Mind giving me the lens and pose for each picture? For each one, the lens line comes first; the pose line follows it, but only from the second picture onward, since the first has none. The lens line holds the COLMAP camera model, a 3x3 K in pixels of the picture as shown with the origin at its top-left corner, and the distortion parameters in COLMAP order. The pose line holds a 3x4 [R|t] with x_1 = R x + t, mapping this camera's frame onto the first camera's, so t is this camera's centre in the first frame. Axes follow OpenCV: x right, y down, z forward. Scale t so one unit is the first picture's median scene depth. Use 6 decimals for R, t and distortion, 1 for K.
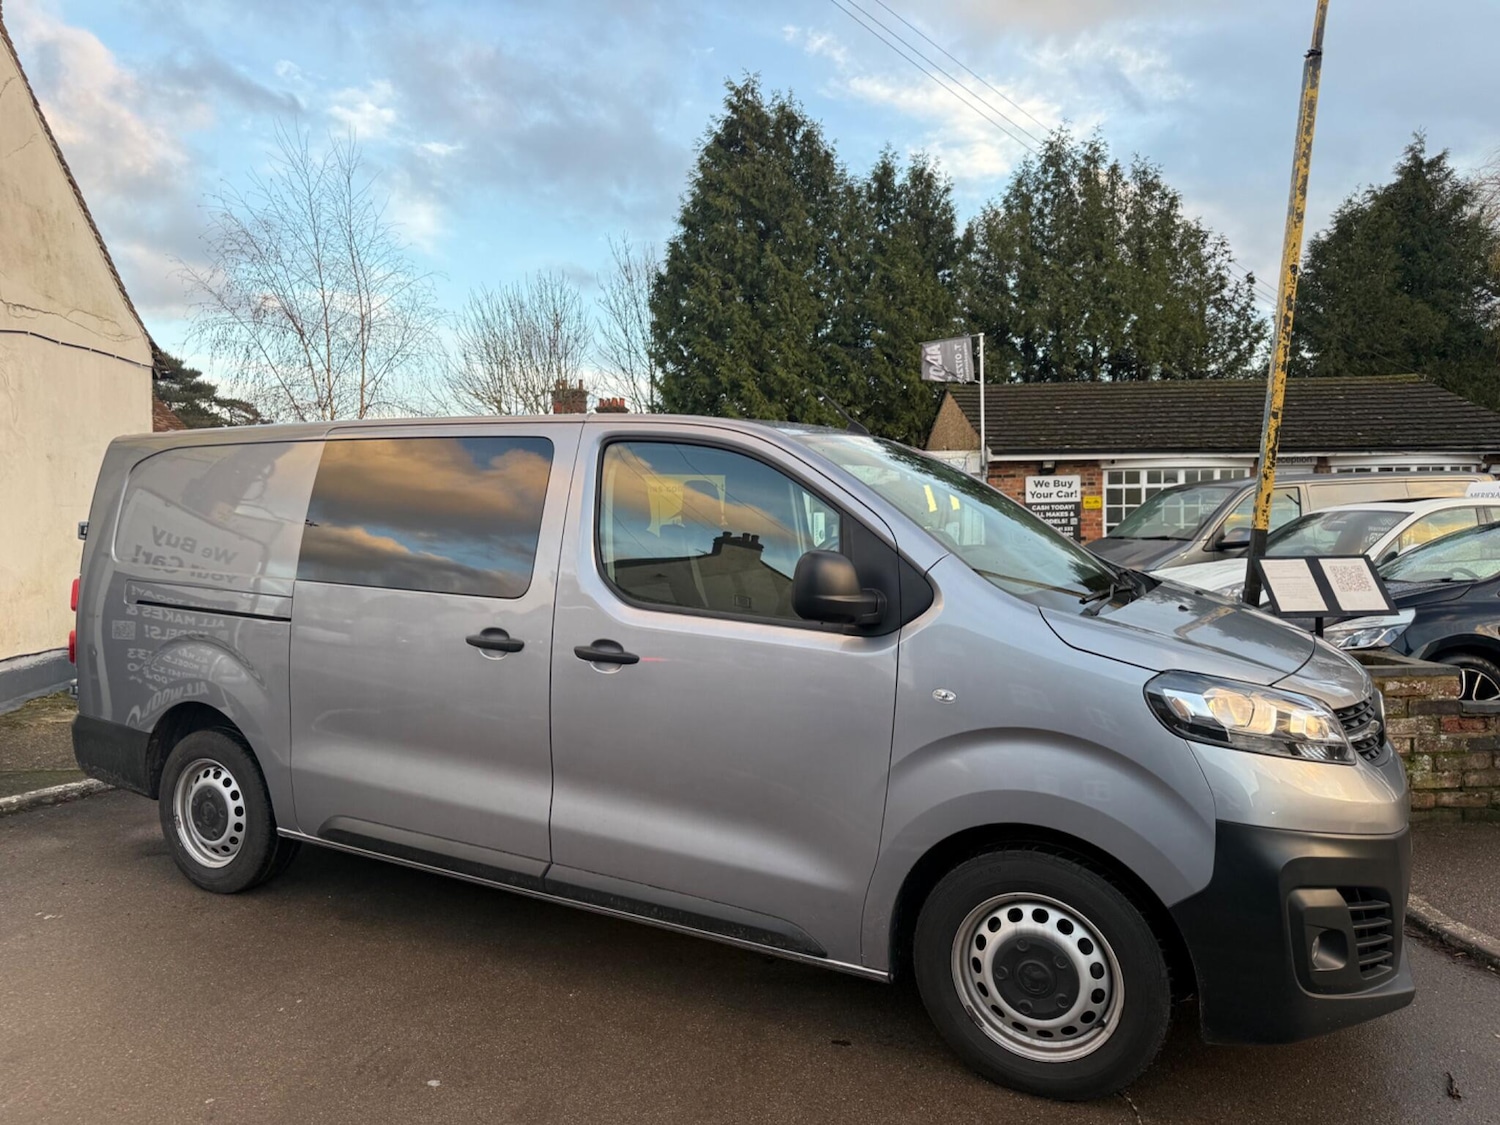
lens RADIAL K [[1049.7, 0, 741.1], [0, 1049.7, 568.9], [0, 0, 1]] dist [0.069665, -0.089676]
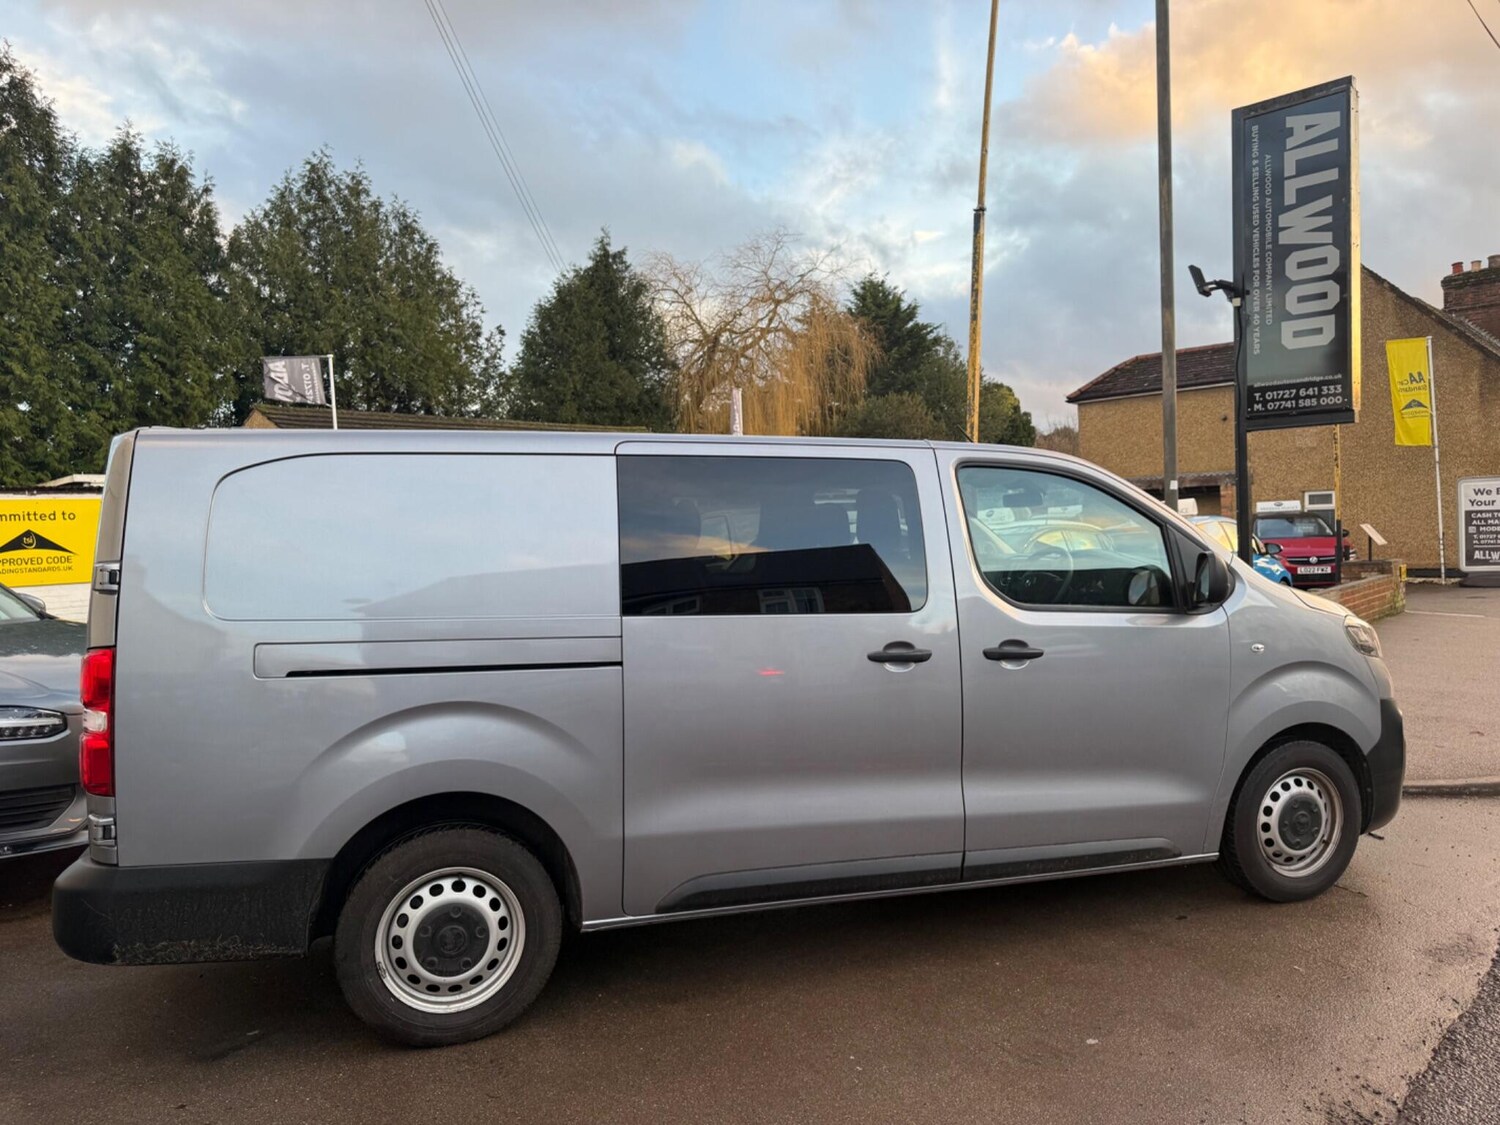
lens RADIAL K [[1058.5, 0, 752.1], [0, 1058.5, 572.1], [0, 0, 1]] dist [0.018825, -0.028218]
pose [[0.686901, -0.036852, 0.725816, -0.212952], [0.056844, 0.998378, -0.003106, -0.003350], [-0.724524, 0.043391, 0.687882, 0.076407]]
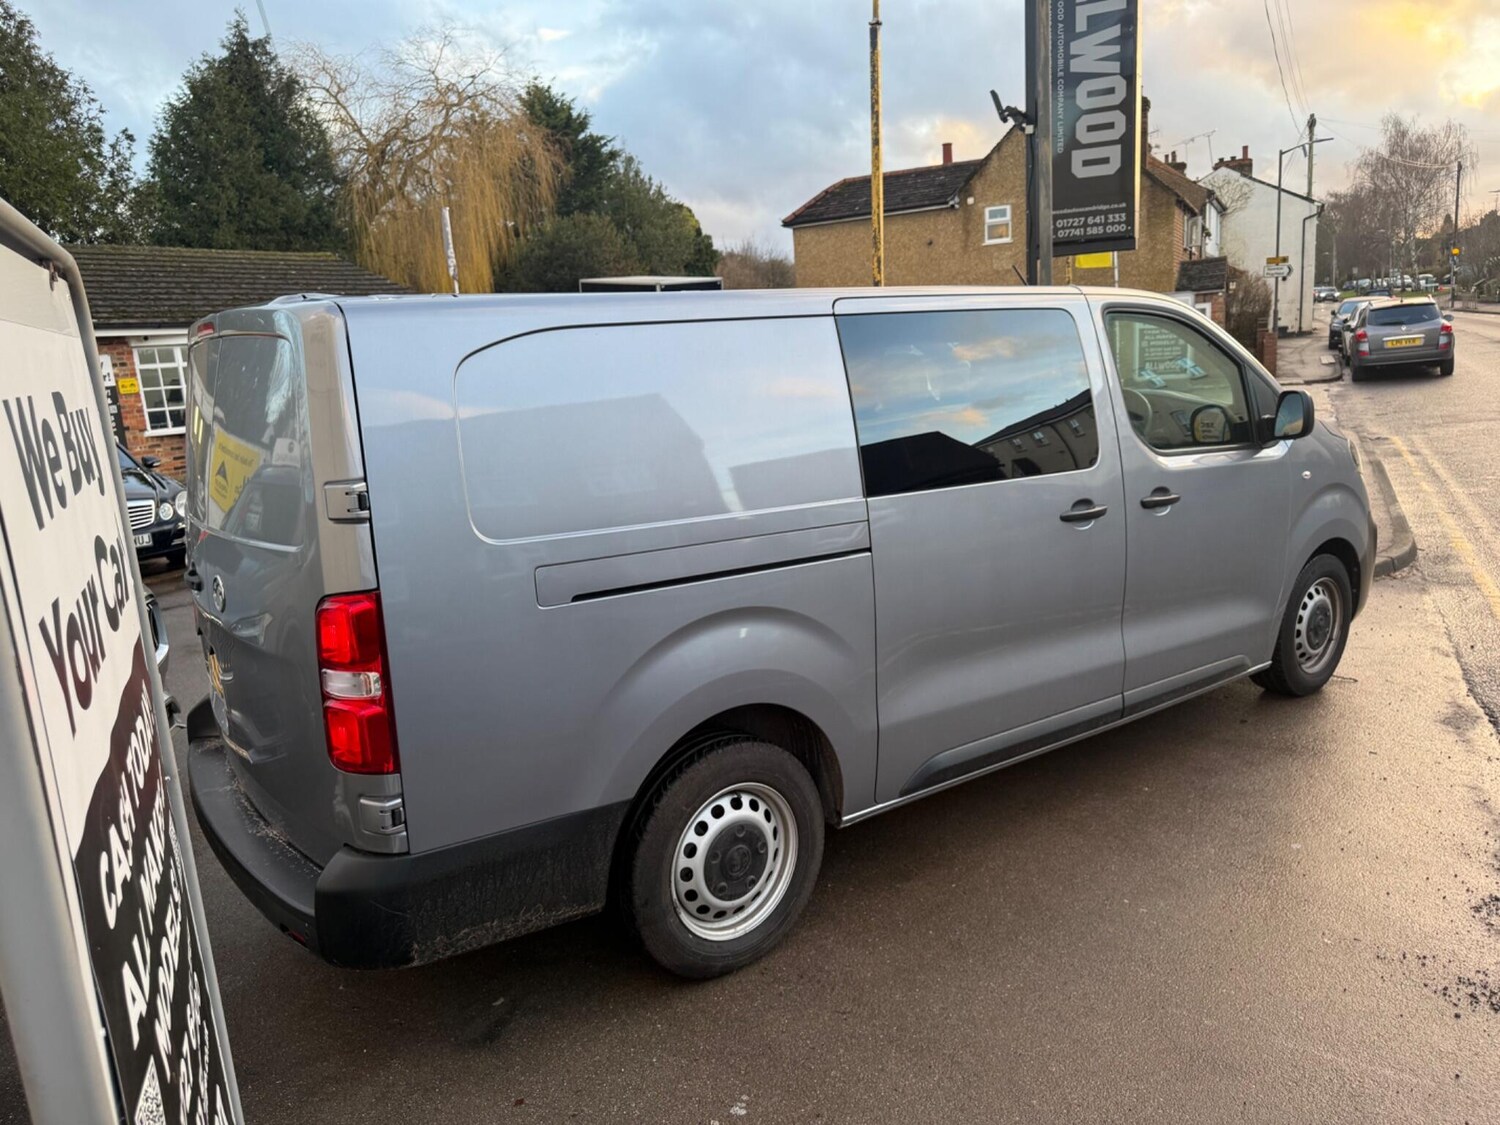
lens RADIAL K [[1062.7, 0, 750.0], [0, 1062.7, 562.5], [0, 0, 1]] dist [0.049897, -0.067485]
pose [[0.421870, -0.199830, 0.884360, -0.256826], [0.104757, 0.979619, 0.171382, -0.018635], [-0.900584, 0.020342, 0.434206, 0.165209]]
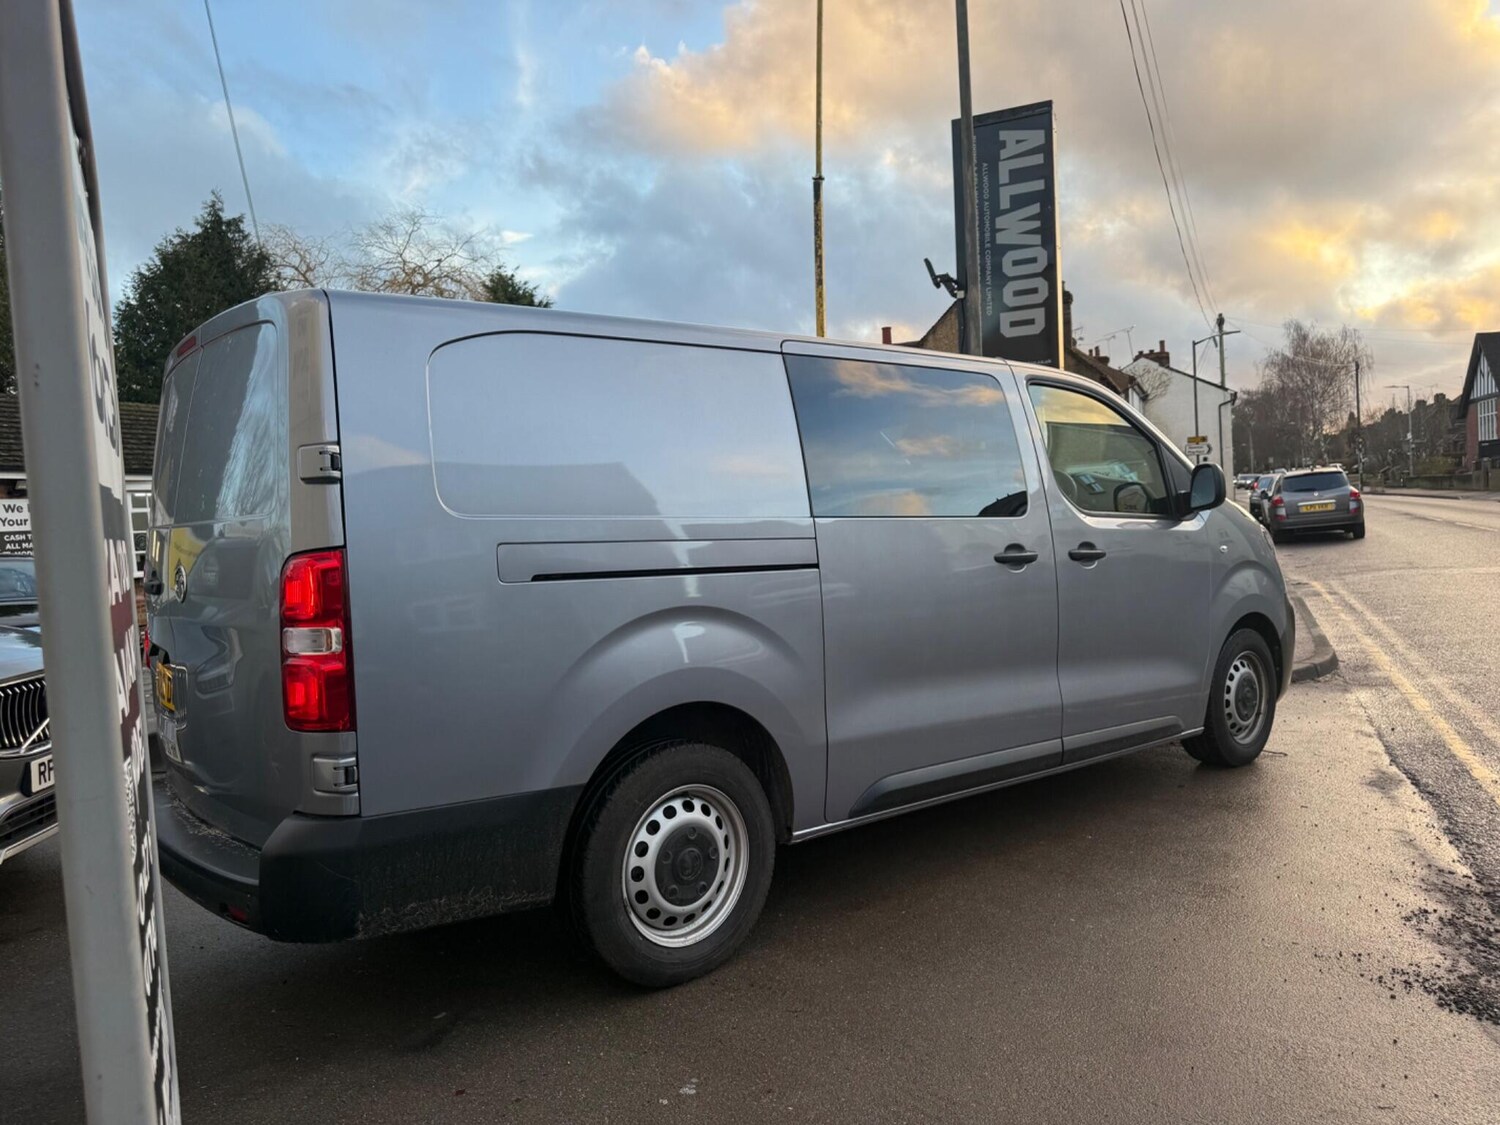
lens RADIAL K [[1058.5, 0, 758.5], [0, 1058.5, 576.1], [0, 0, 1]] dist [0.066742, -0.107136]
pose [[0.372488, -0.058161, 0.926213, -0.267204], [0.096505, 0.995051, 0.023673, 0.007648], [-0.923006, 0.080567, 0.376257, 0.163847]]
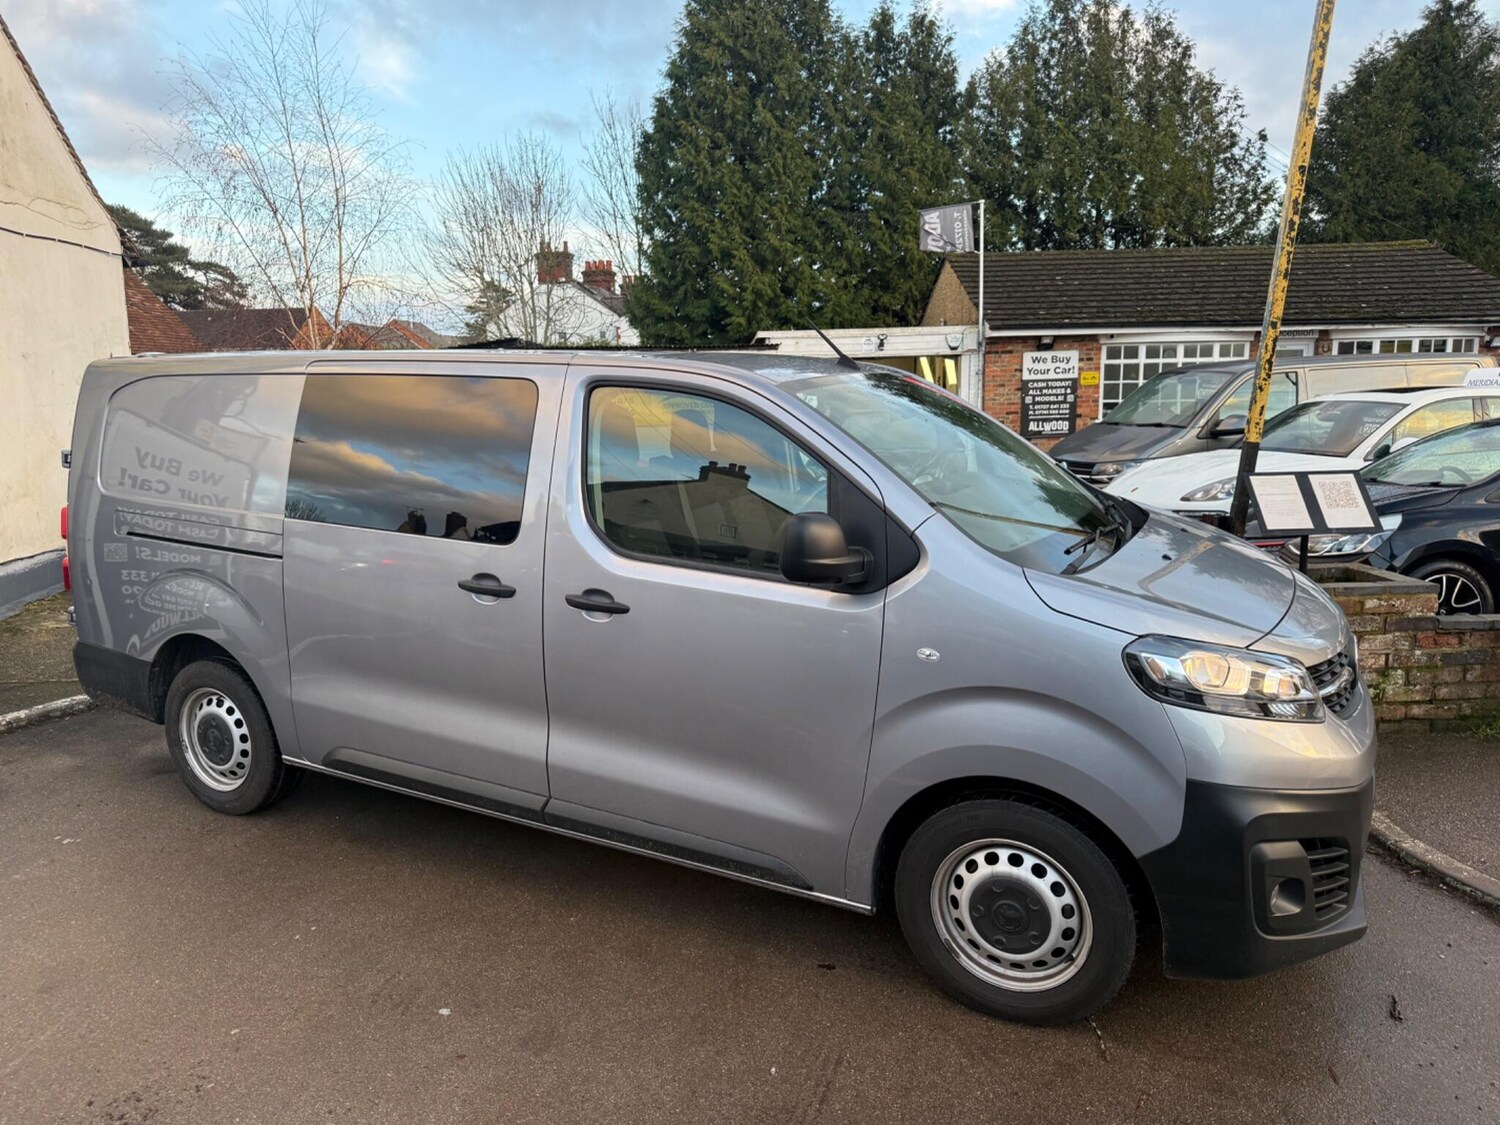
lens RADIAL K [[1054.6, 0, 741.1], [0, 1054.6, 577.0], [0, 0, 1]] dist [0.031768, -0.033887]
pose [[0.999959, -0.007419, 0.005254, 0.001038], [0.006647, 0.990936, 0.134167, -0.014335], [-0.006201, -0.134126, 0.990945, 0.000099]]
